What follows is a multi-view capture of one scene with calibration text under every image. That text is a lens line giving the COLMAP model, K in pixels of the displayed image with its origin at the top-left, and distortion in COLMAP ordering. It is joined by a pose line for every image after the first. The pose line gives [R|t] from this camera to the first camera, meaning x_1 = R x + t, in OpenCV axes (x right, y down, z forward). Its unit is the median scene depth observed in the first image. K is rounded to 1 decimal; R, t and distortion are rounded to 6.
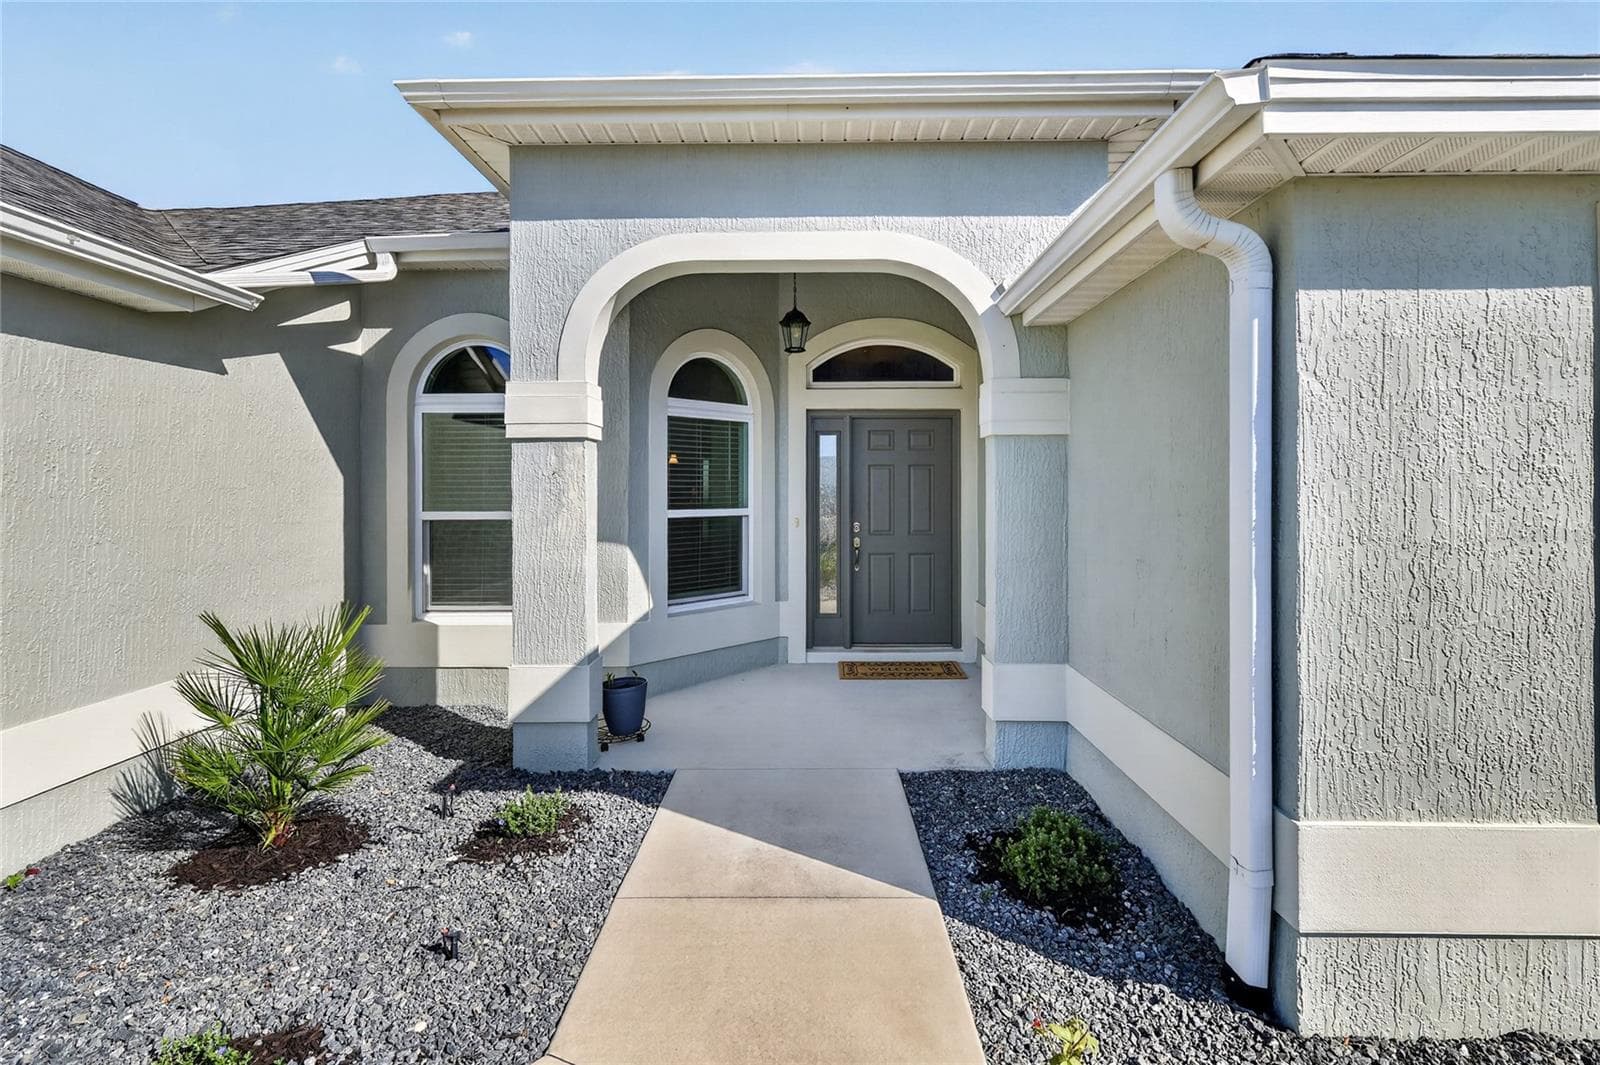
lens RADIAL K [[697.8, 0, 799.5], [0, 697.8, 518.2], [0, 0, 1]] dist [0.000785, -0.000315]
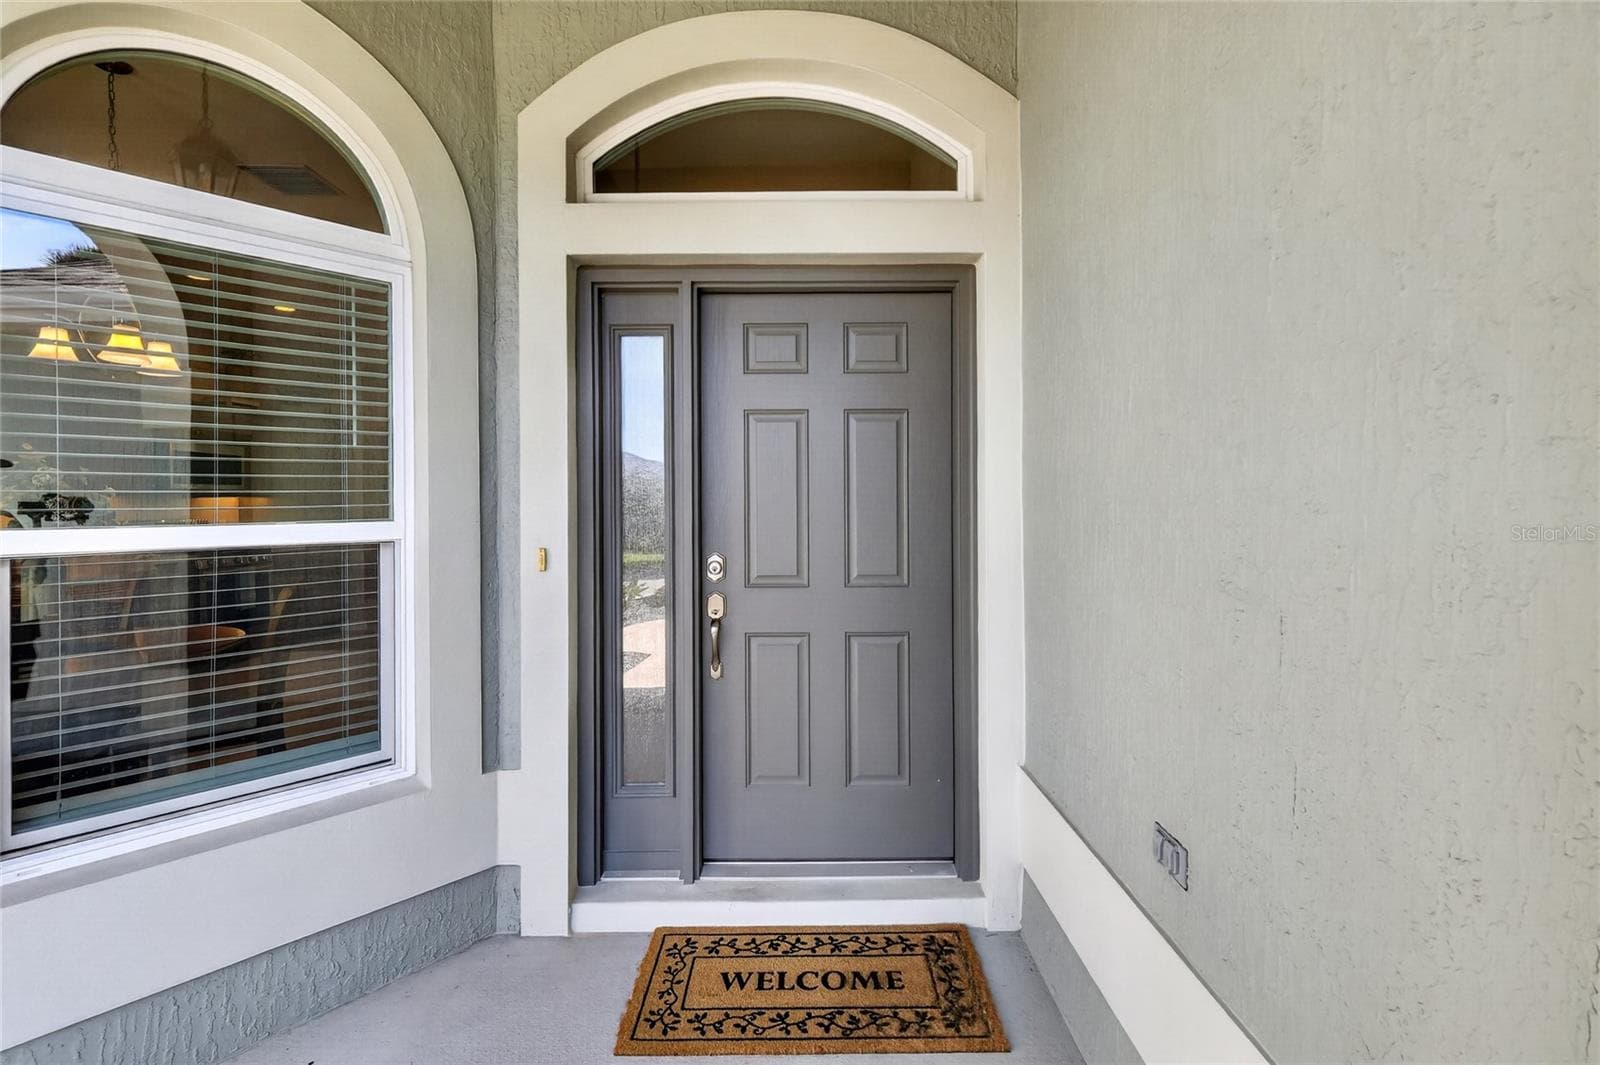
lens RADIAL K [[697.8, 0, 799.5], [0, 697.8, 518.2], [0, 0, 1]] dist [0.000785, -0.000315]
pose [[0.999674, -0.001494, 0.025504, 0.125769], [0.001859, 0.999896, -0.014294, -0.010446], [-0.025480, 0.014337, 0.999573, 0.633895]]
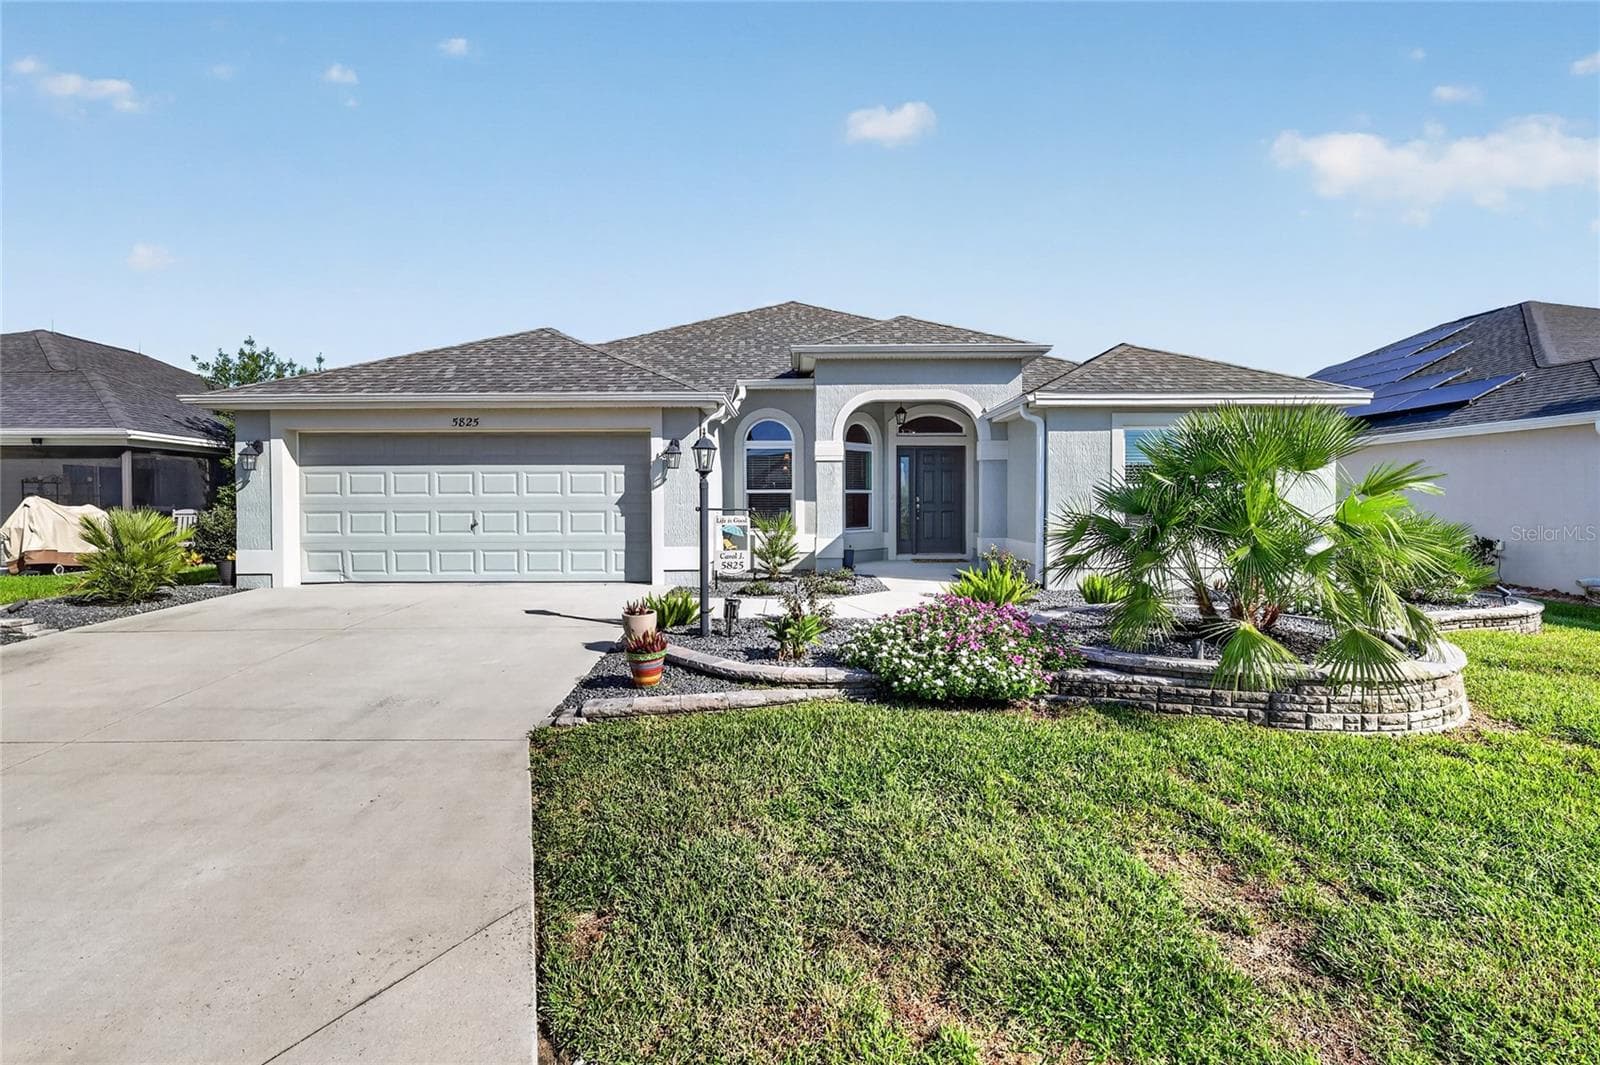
lens RADIAL K [[697.8, 0, 799.5], [0, 697.8, 518.2], [0, 0, 1]] dist [0.000785, -0.000315]
pose [[0.999711, 0.007547, 0.022813, -0.354301], [-0.007380, 0.999945, -0.007407, 0.094509], [-0.022868, 0.007236, 0.999712, -1.225754]]
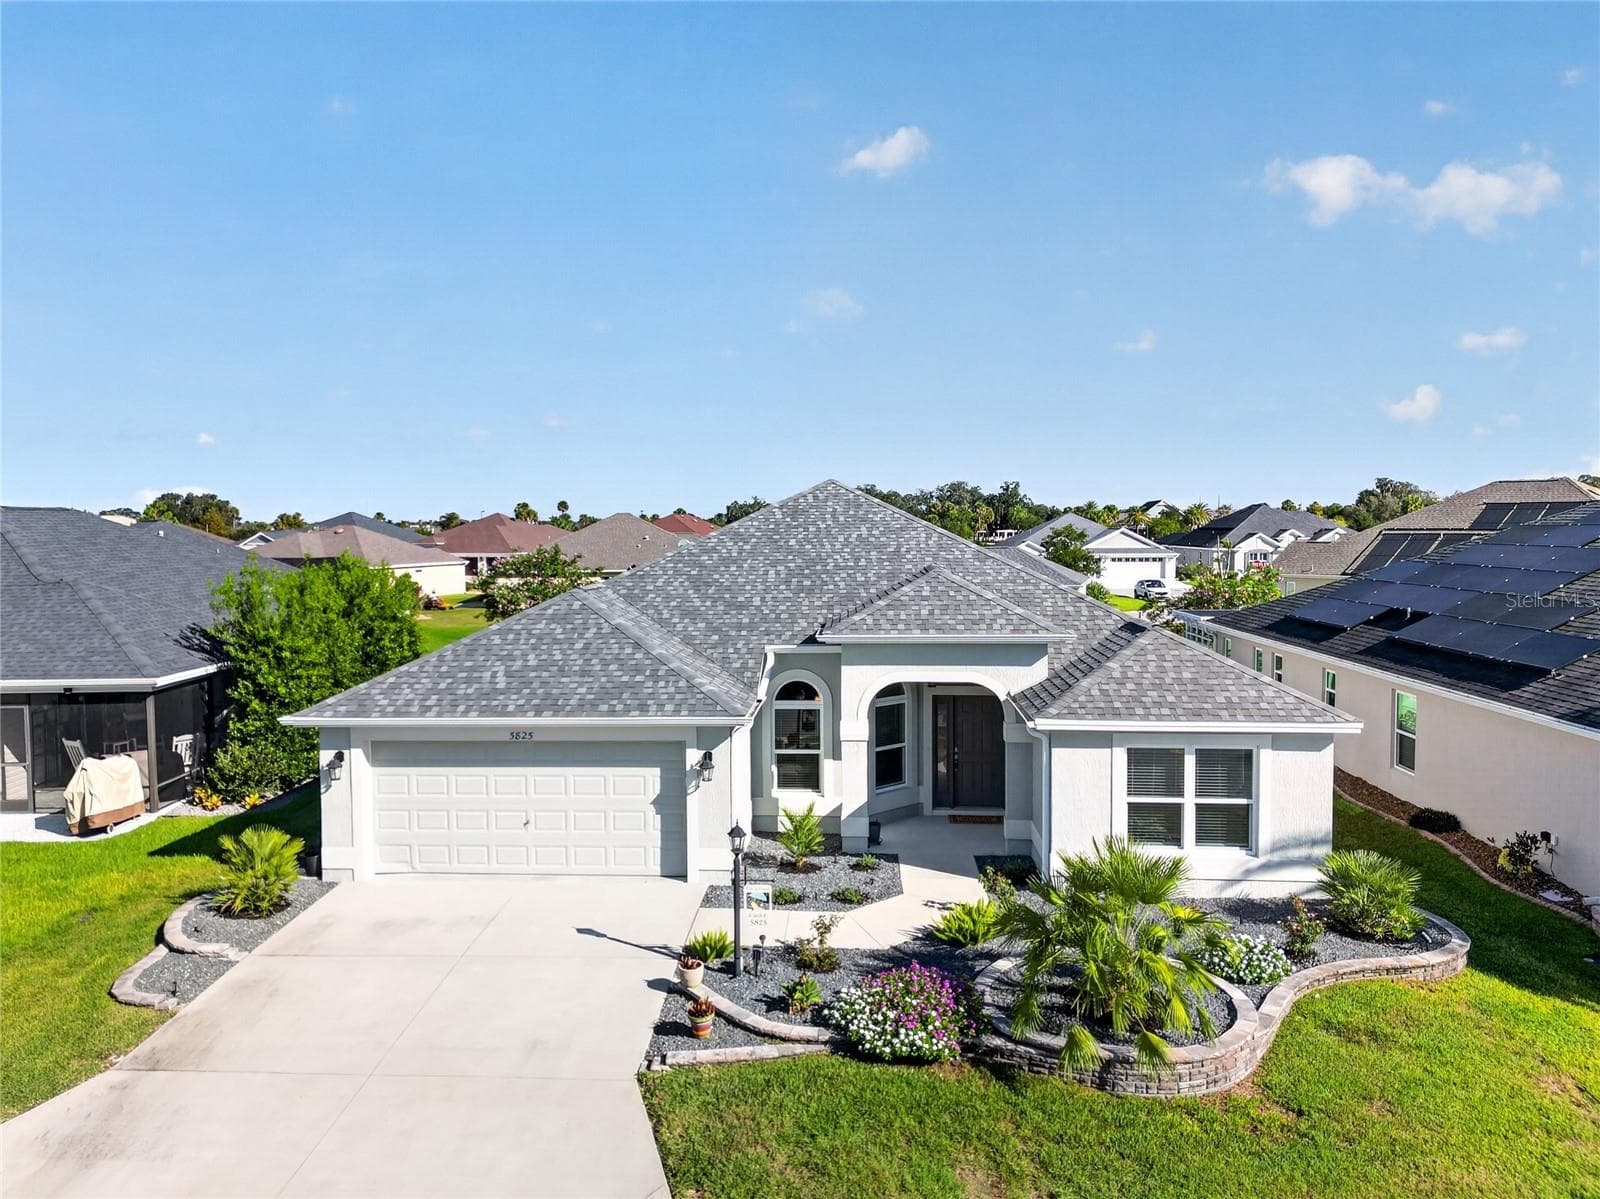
lens RADIAL K [[1092.5, 0, 795.3], [0, 1092.5, 597.1], [0, 0, 1]] dist [0.030713, -0.003589]
pose [[0.998946, 0.011441, -0.044449, -0.268357], [-0.010014, 0.999431, 0.032196, -0.558189], [0.044792, -0.031717, 0.998493, -2.321166]]
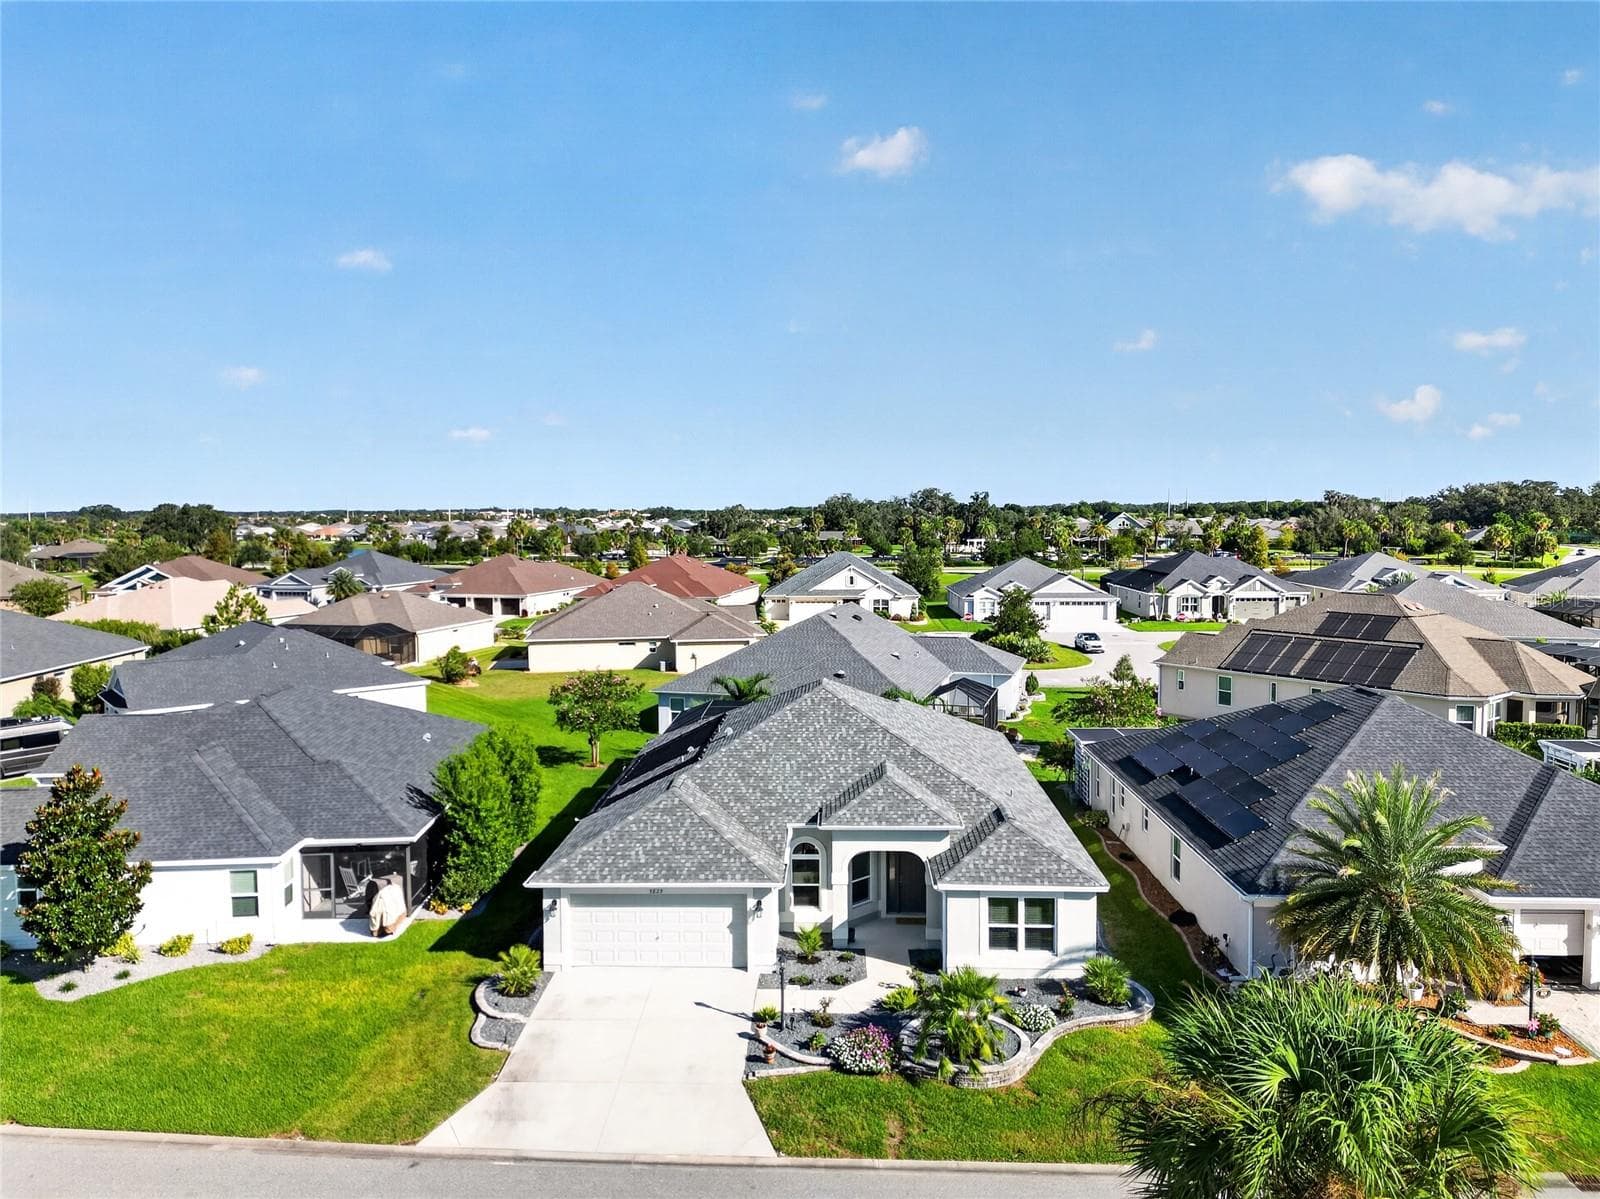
lens RADIAL K [[1061.4, 0, 800.0], [0, 1061.4, 599.5], [0, 0, 1]] dist [0.024868, -0.001853]
pose [[0.999753, 0.009630, -0.020015, -0.334750], [-0.008931, 0.999357, 0.034730, -1.591622], [0.020336, -0.034543, 0.999196, -4.344818]]
